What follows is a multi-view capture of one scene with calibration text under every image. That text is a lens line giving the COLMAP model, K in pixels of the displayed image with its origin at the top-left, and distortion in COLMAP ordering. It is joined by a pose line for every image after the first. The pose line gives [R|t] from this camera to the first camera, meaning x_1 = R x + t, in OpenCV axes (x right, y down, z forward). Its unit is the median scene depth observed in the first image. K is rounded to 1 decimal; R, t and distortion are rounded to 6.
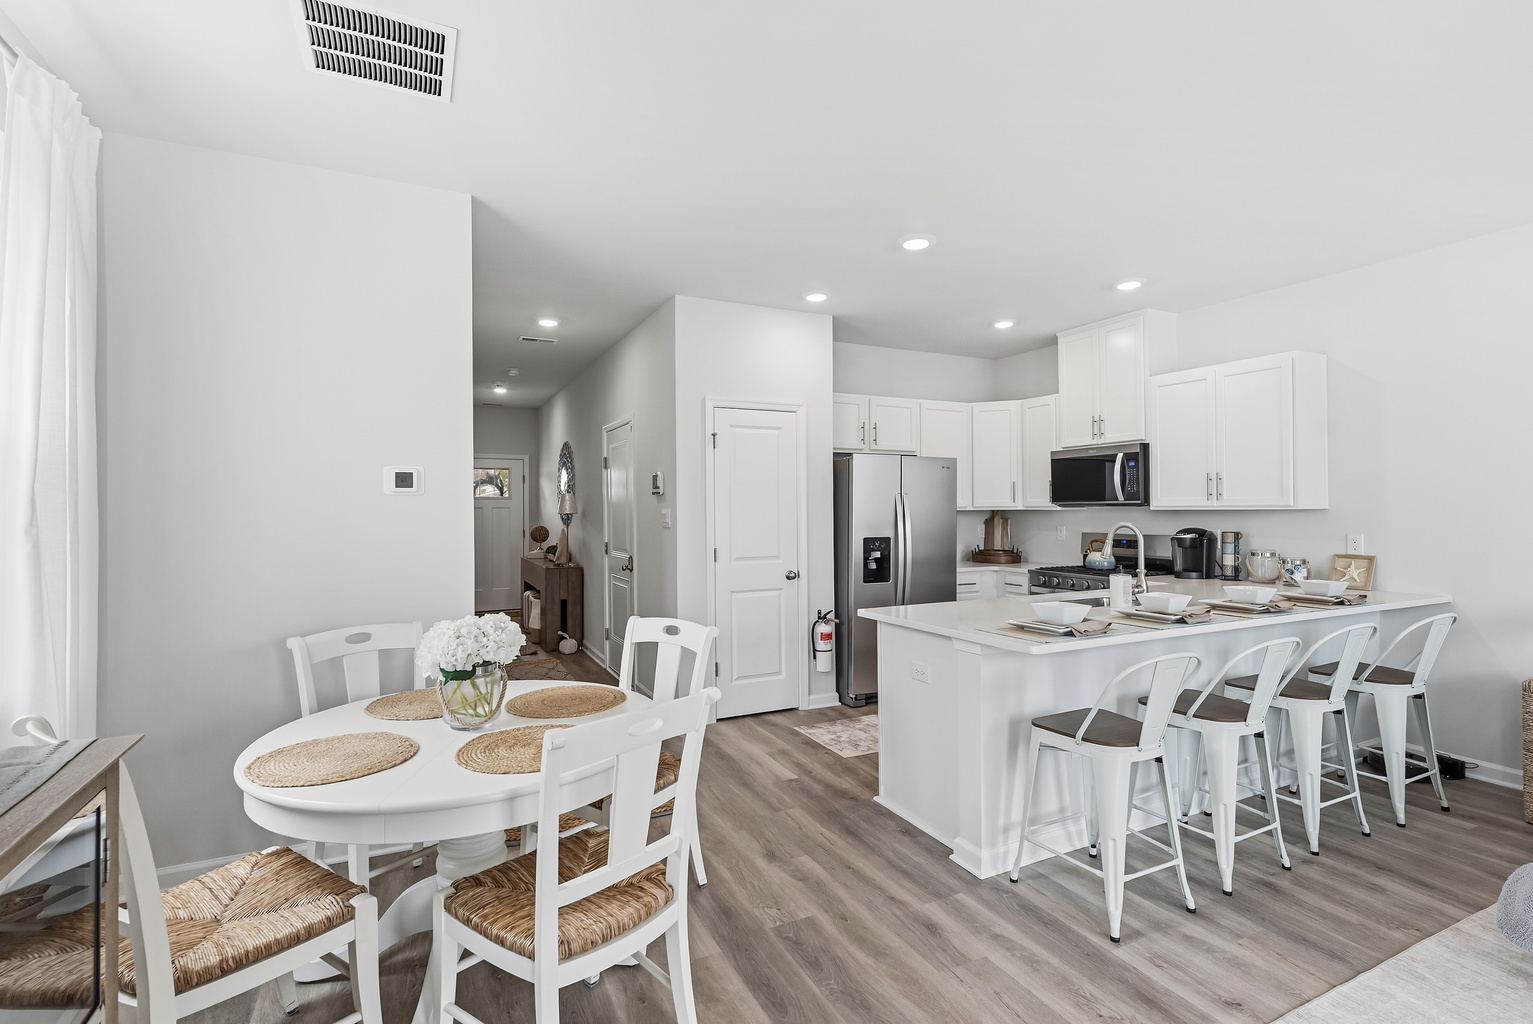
lens RADIAL K [[711.6, 0, 762.7], [0, 711.6, 503.8], [0, 0, 1]] dist [-0.000084, 0.000747]
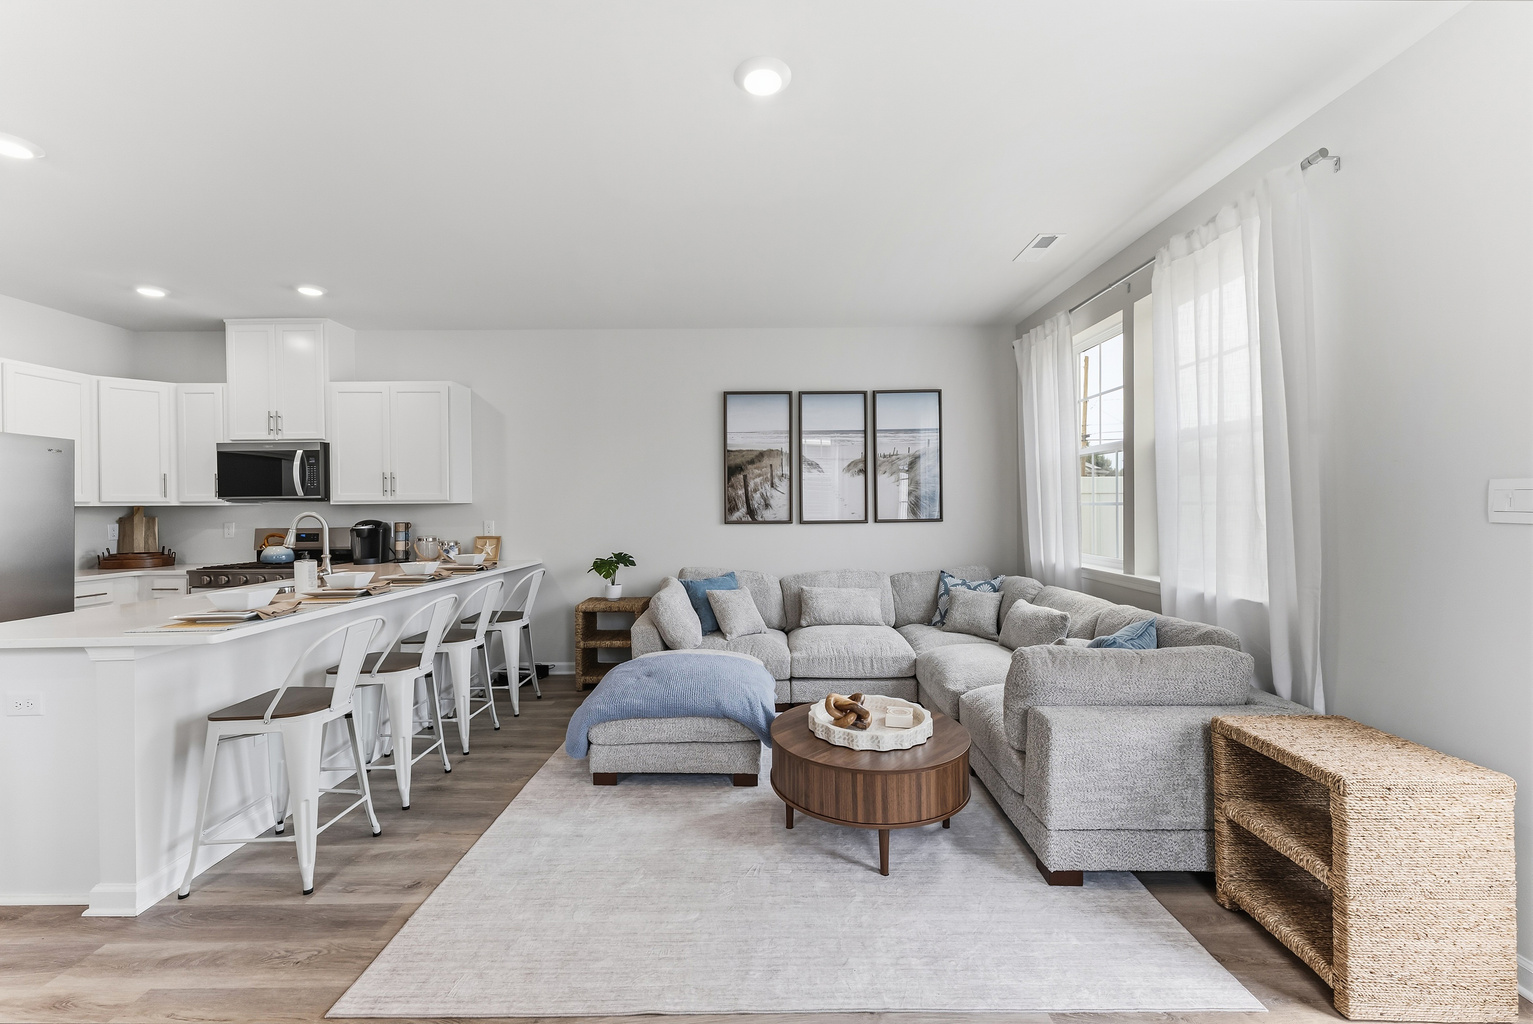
lens RADIAL K [[625.0, 0, 766.5], [0, 625.0, 512.0], [0, 0, 1]] dist [-0.000428, 0.000093]
pose [[0.436711, -0.004969, 0.899588, -0.036505], [0.000200, 0.999985, 0.005426, 0.022708], [-0.899602, -0.002189, 0.436705, -0.026815]]
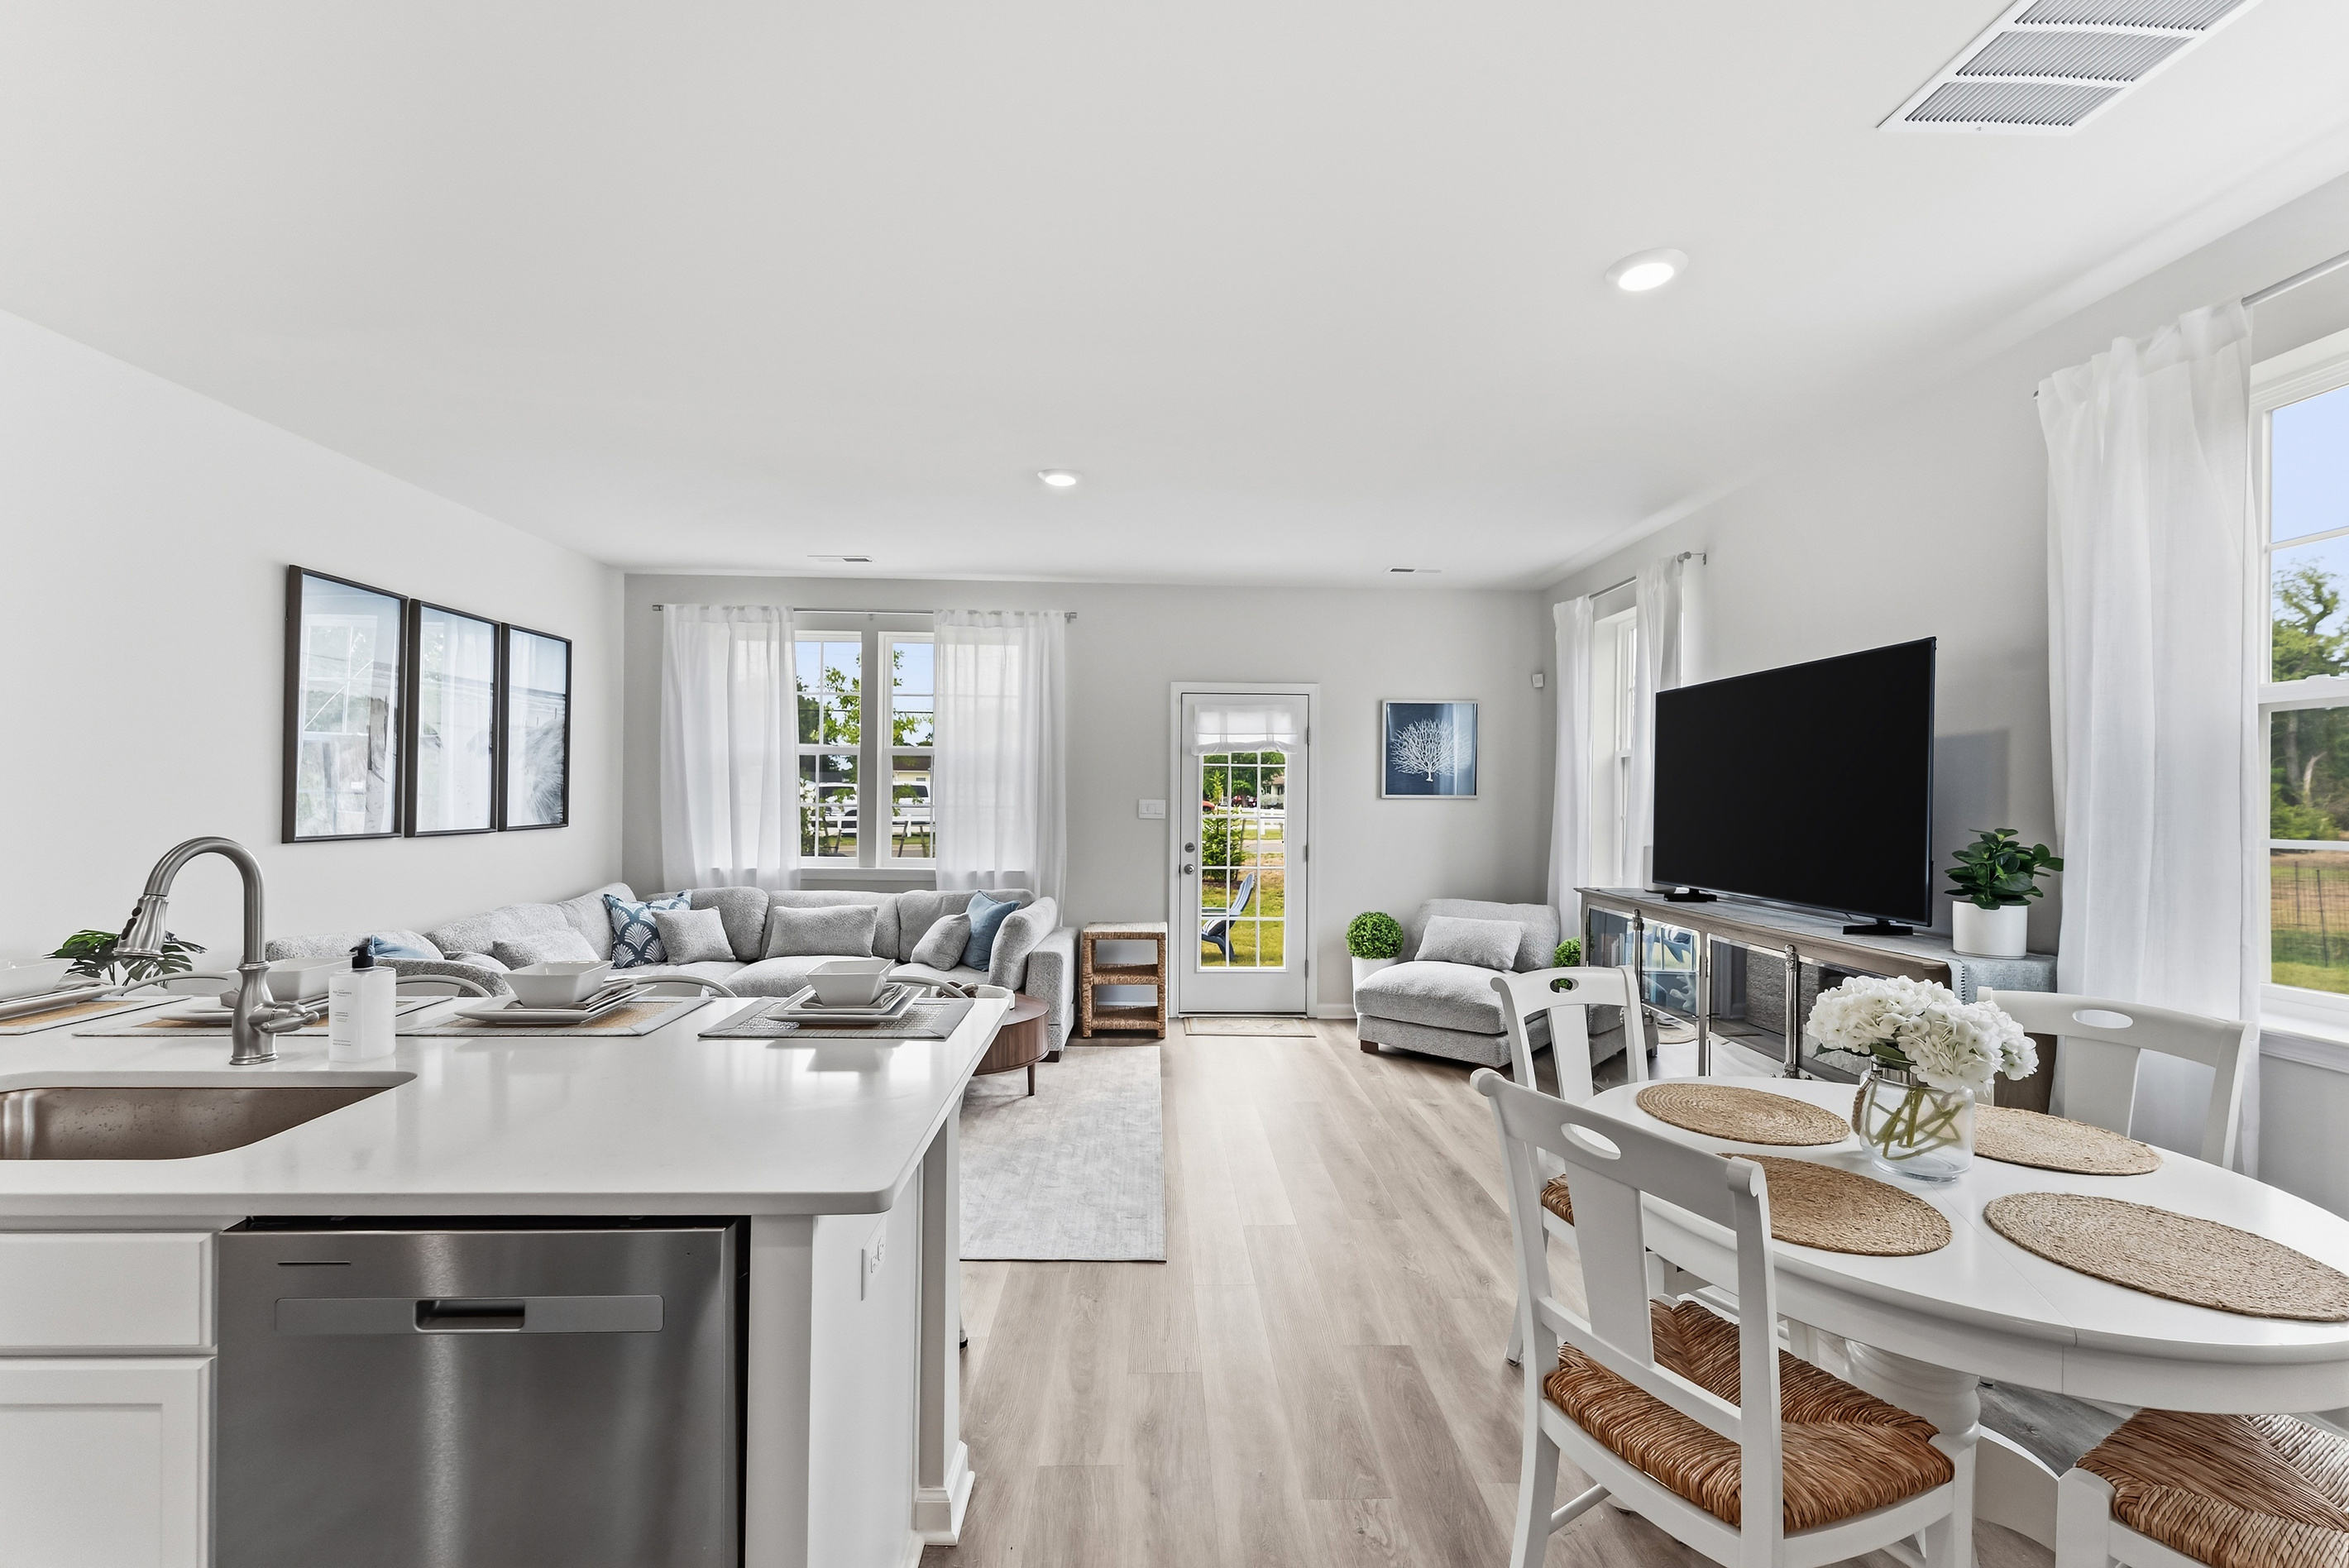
lens RADIAL K [[970.1, 0, 1174.5], [0, 970.1, 784.0], [0, 0, 1]] dist [0.000203, 0.000006]
pose [[-0.910724, 0.001171, 0.413013, -0.122489], [-0.005908, 0.999857, -0.015861, 0.001188], [-0.412973, -0.016885, -0.910587, 1.366635]]
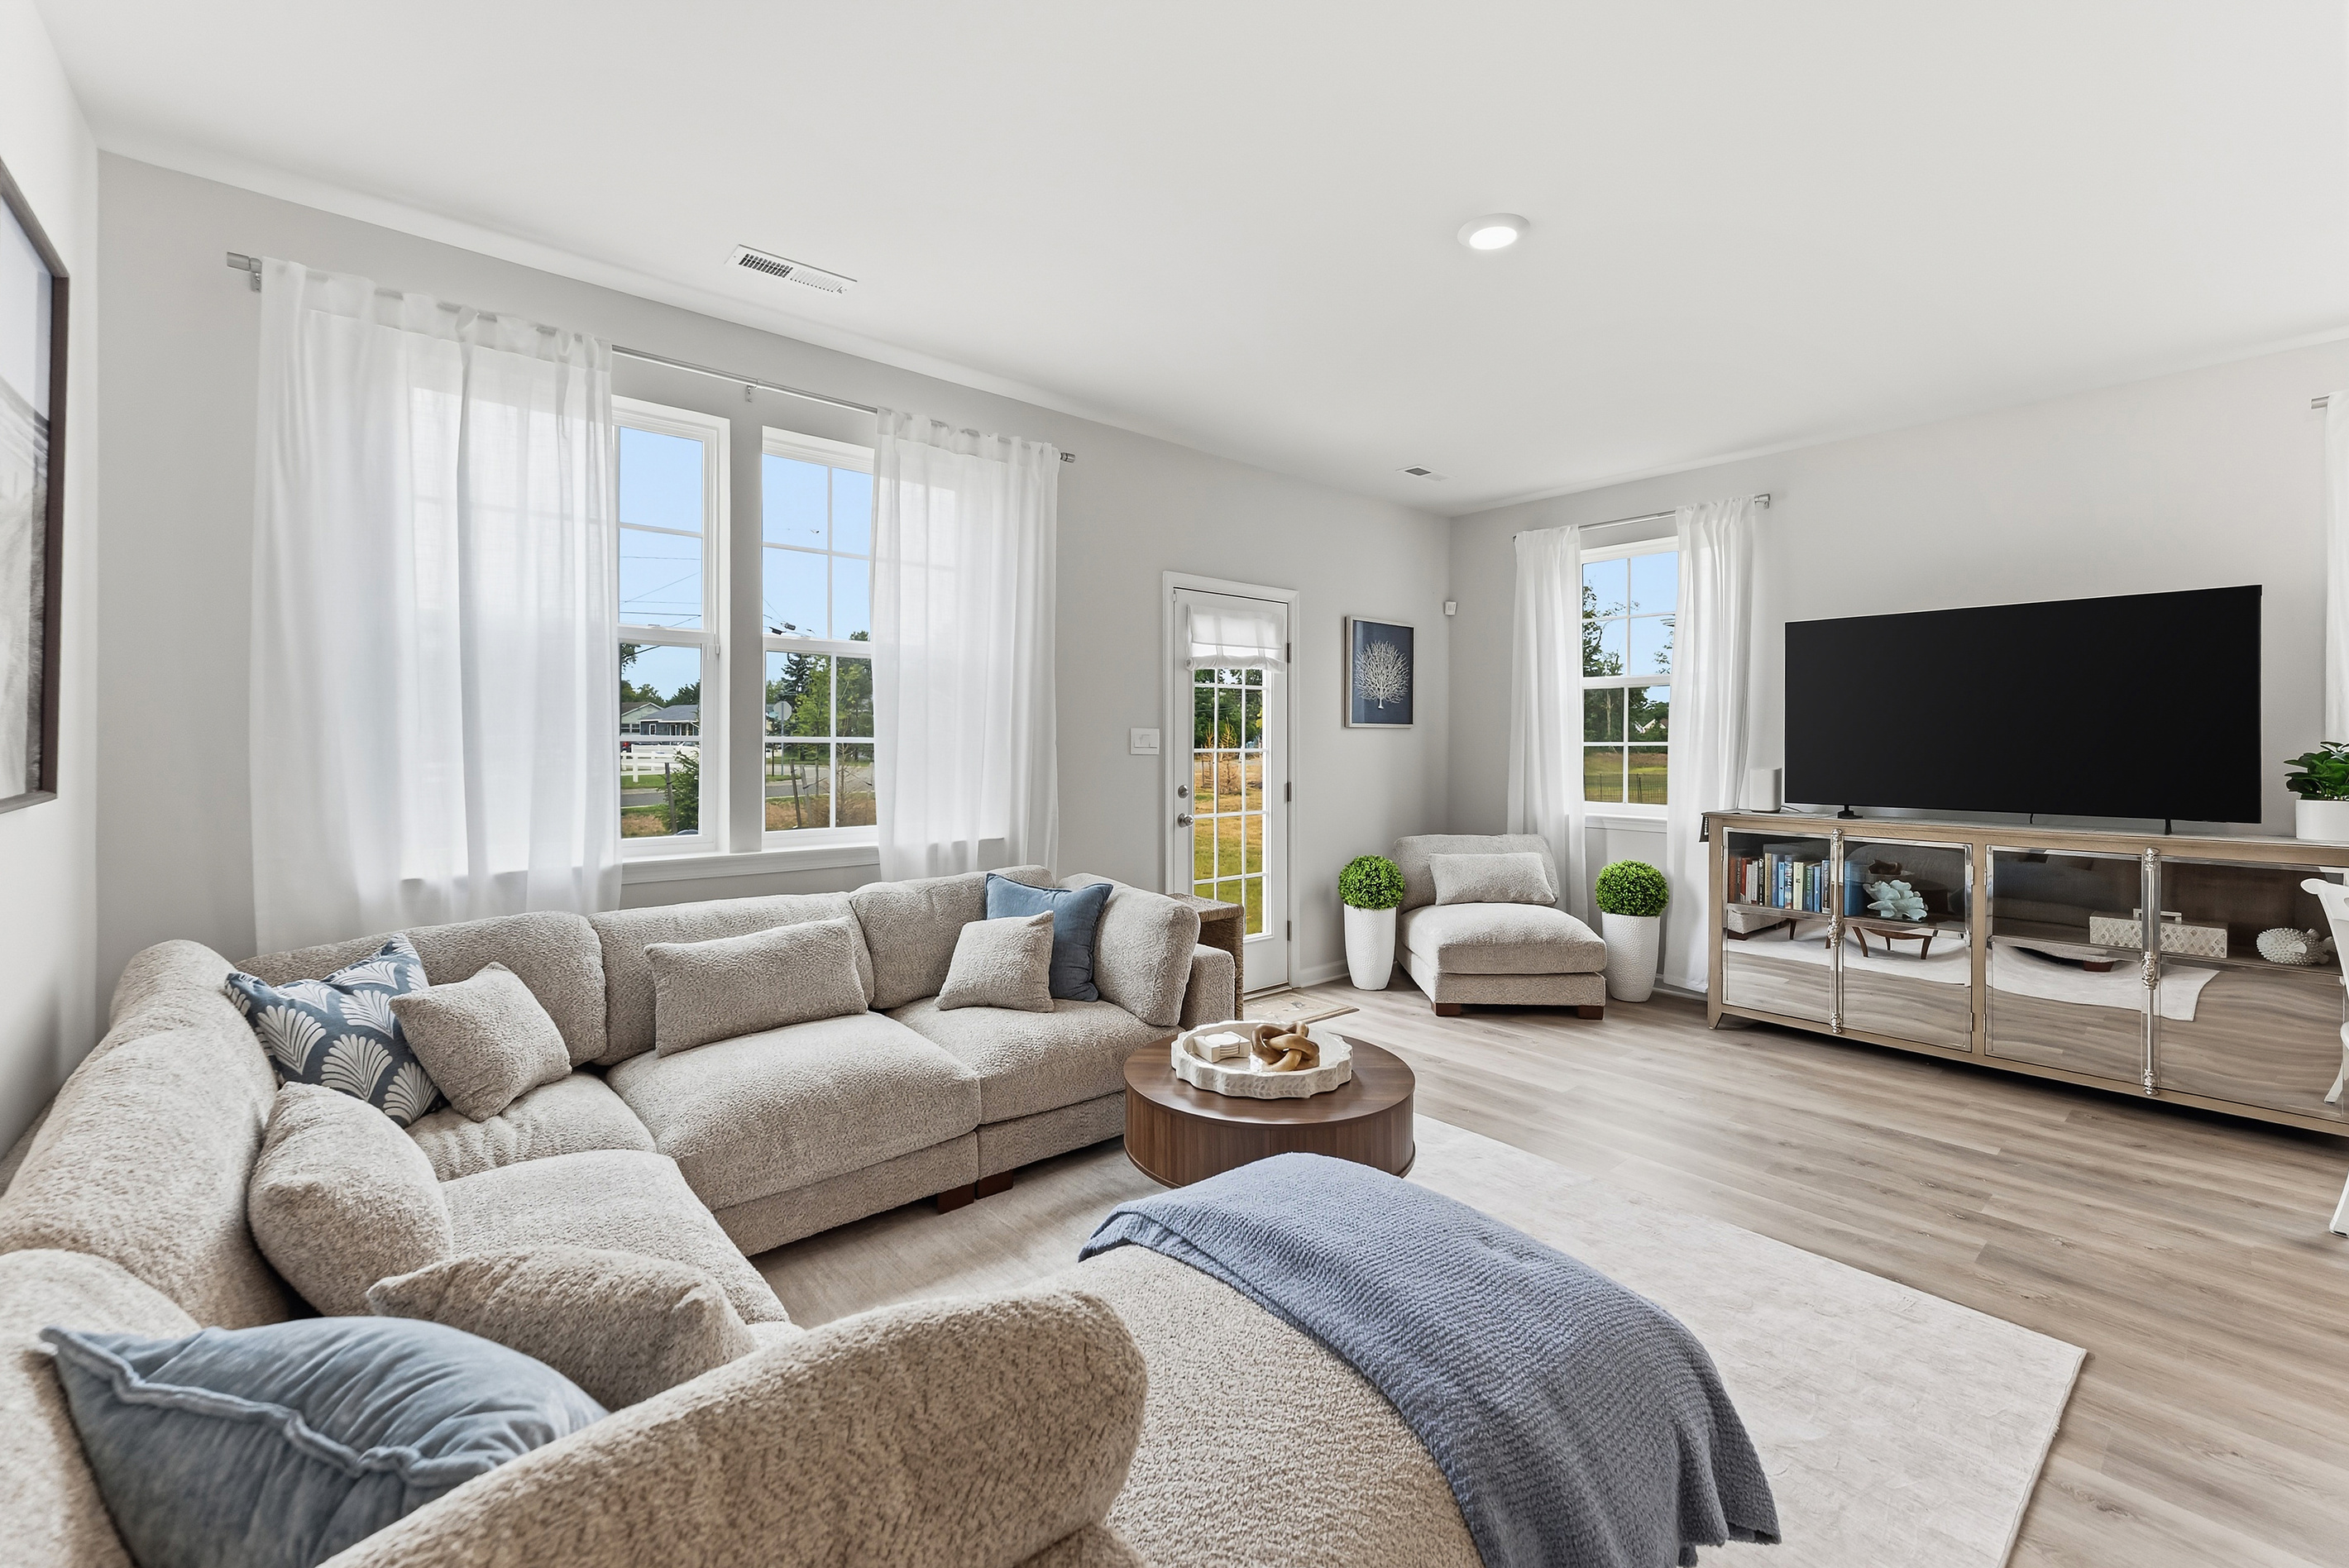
lens RADIAL K [[971.8, 0, 1175.6], [0, 971.8, 734.2], [0, 0, 1]] dist [-0.001013, -0.000122]
pose [[-0.966829, -0.000320, -0.255423, 1.022824], [0.001303, 0.999980, -0.006183, 0.018984], [0.255420, -0.006311, -0.966810, 1.016138]]
